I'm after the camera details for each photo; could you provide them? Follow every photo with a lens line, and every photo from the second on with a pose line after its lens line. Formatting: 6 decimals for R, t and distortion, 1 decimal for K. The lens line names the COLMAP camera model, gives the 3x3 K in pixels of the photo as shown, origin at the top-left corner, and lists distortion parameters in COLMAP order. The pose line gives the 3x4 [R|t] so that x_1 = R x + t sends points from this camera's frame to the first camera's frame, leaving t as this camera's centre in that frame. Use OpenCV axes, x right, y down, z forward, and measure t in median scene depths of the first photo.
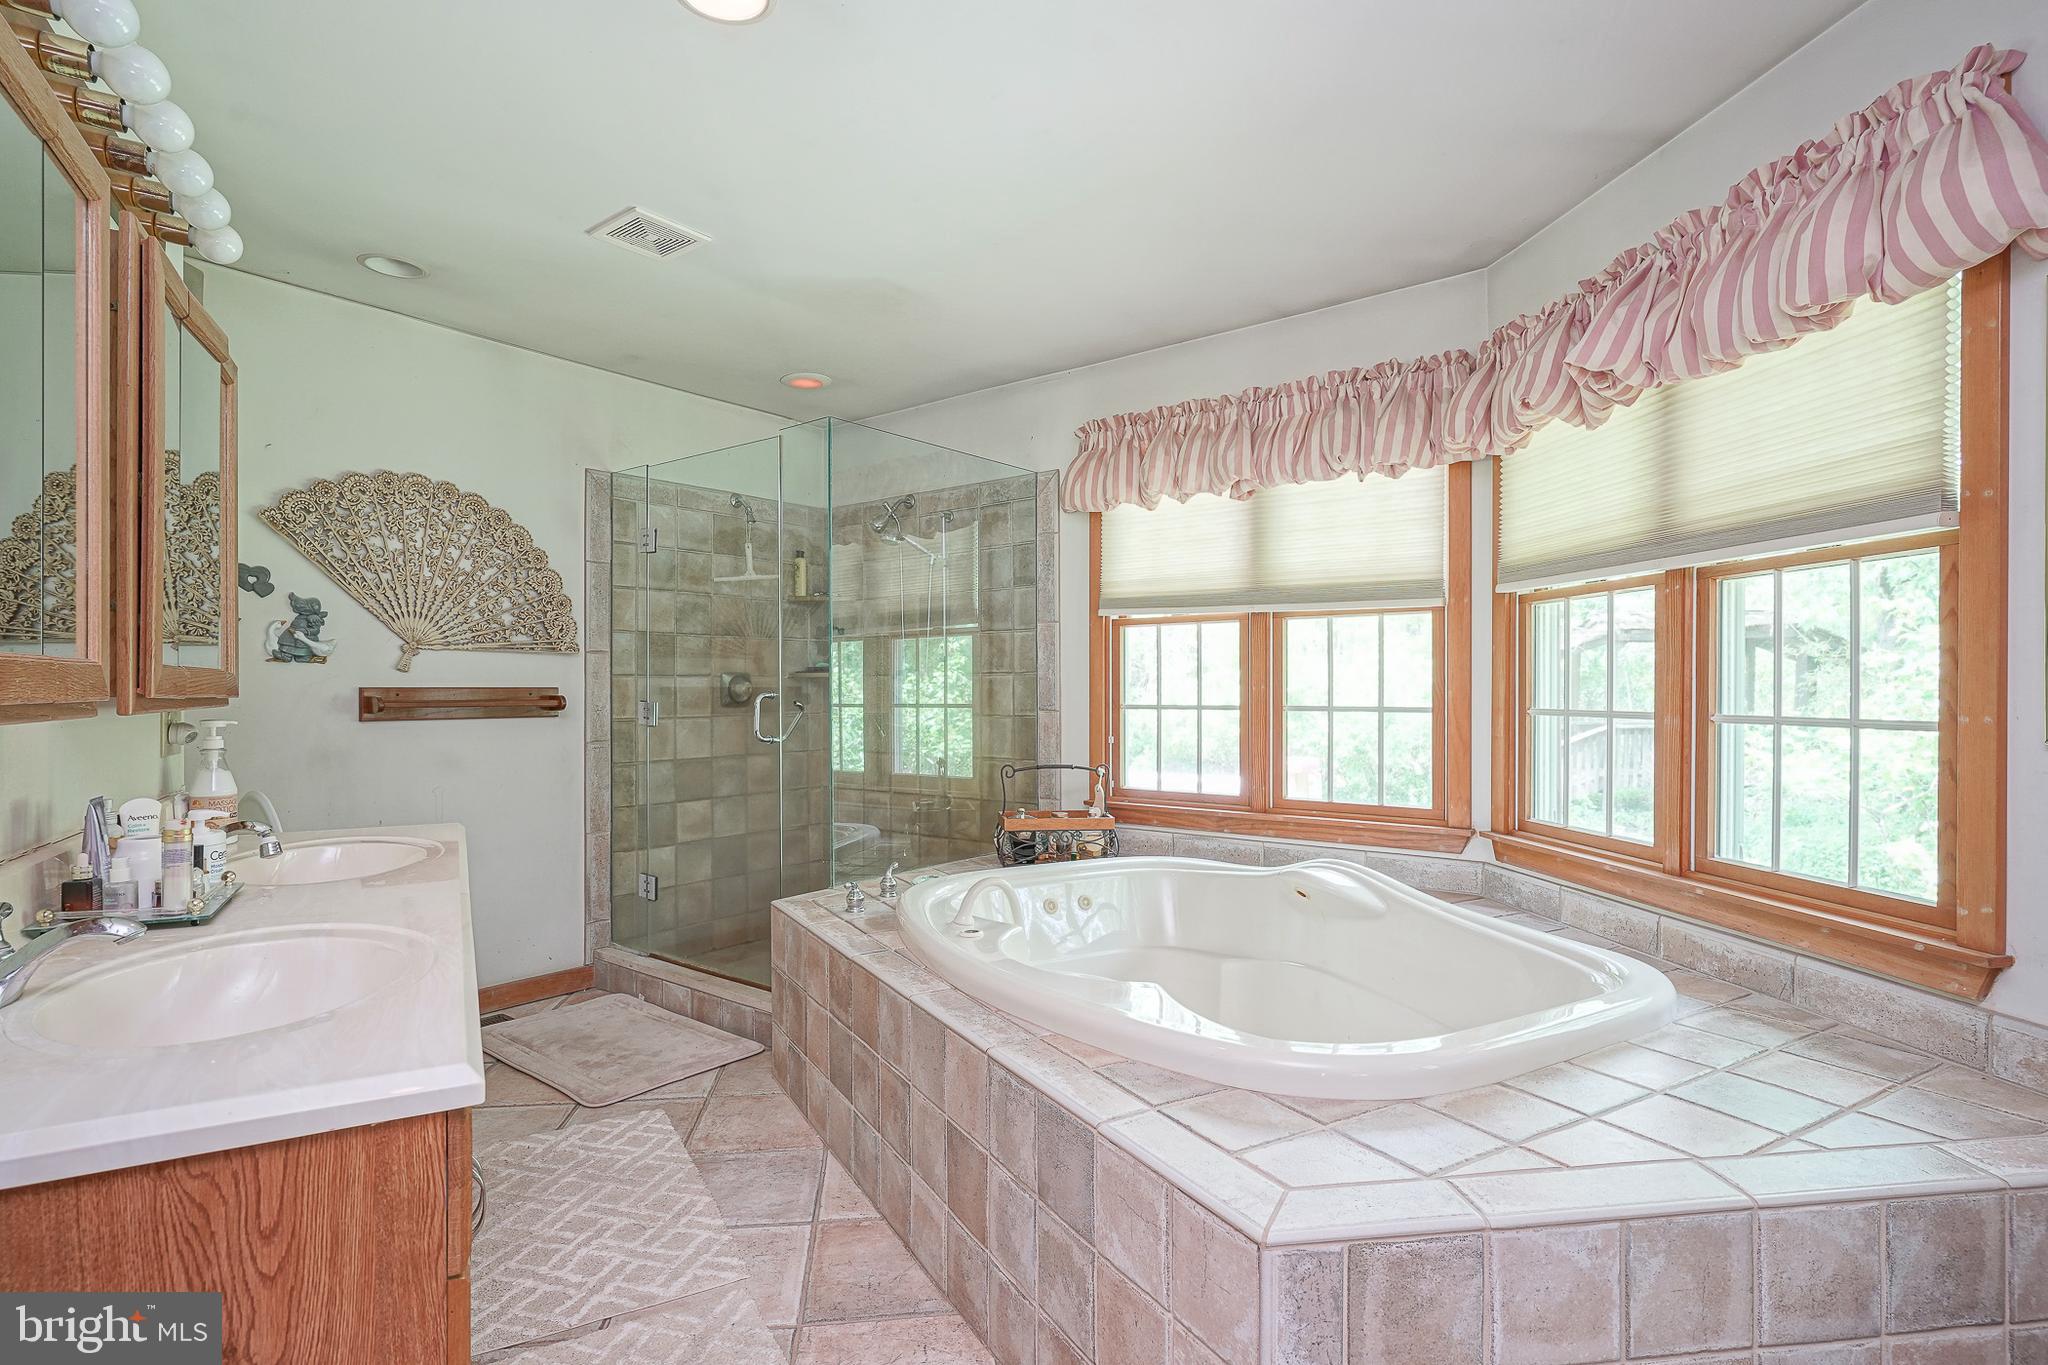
lens RADIAL K [[1009.6, 0, 1014.5], [0, 1009.6, 709.2], [0, 0, 1]] dist [-0.013616, 0.008876]
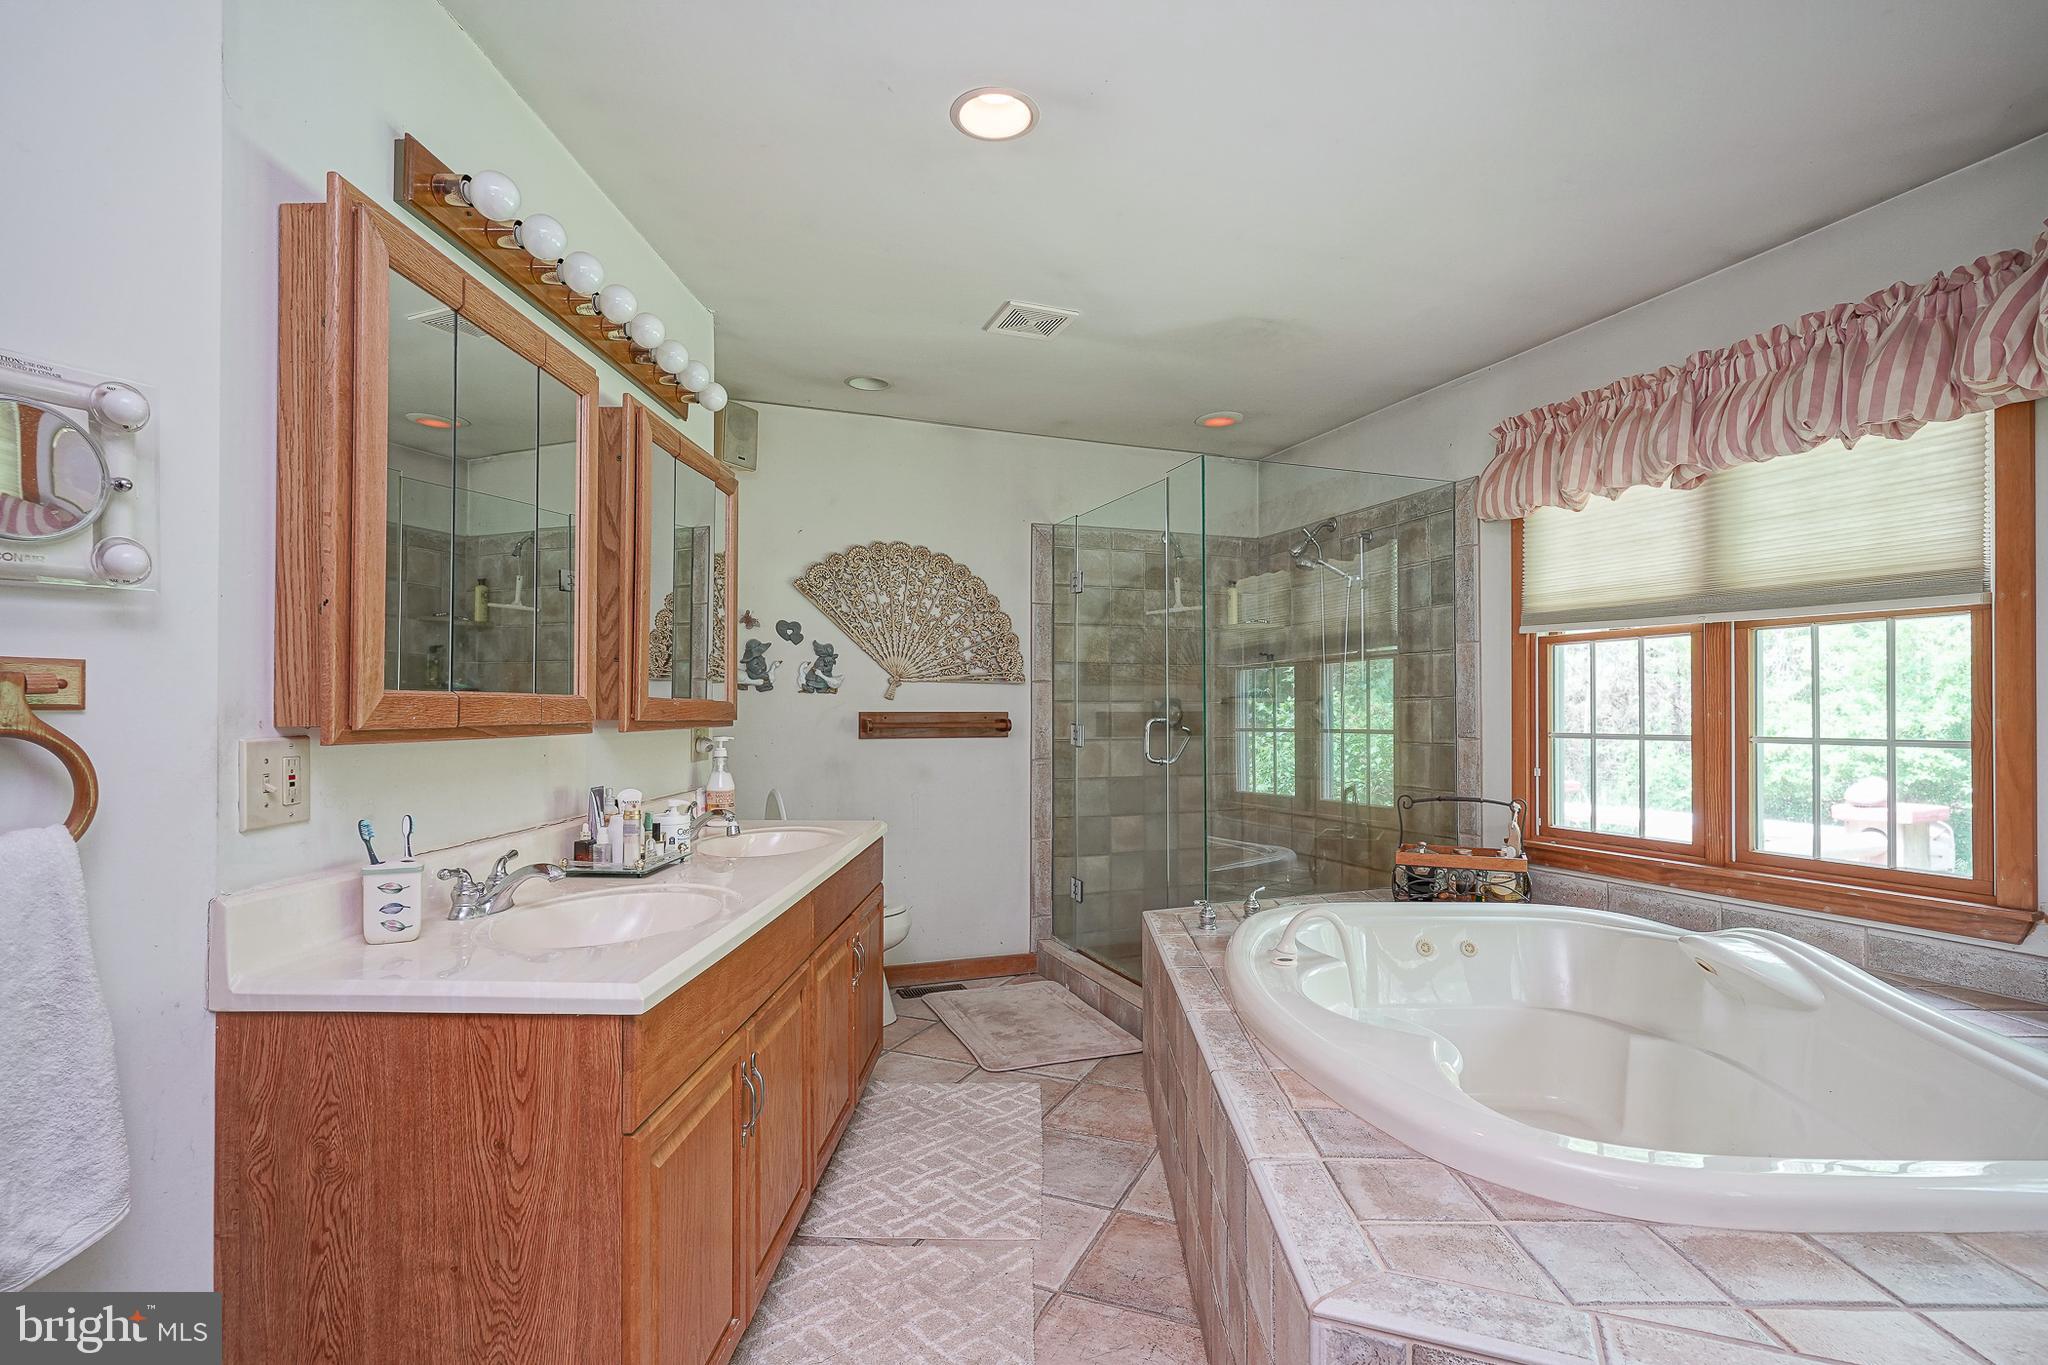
lens RADIAL K [[987.0, 0, 1027.2], [0, 987.0, 720.7], [0, 0, 1]] dist [-0.010389, 0.007863]
pose [[0.860913, 0.005874, -0.508718, 0.170001], [-0.011839, 0.999894, -0.008490, -0.002462], [0.508614, 0.013332, 0.860891, 0.024955]]
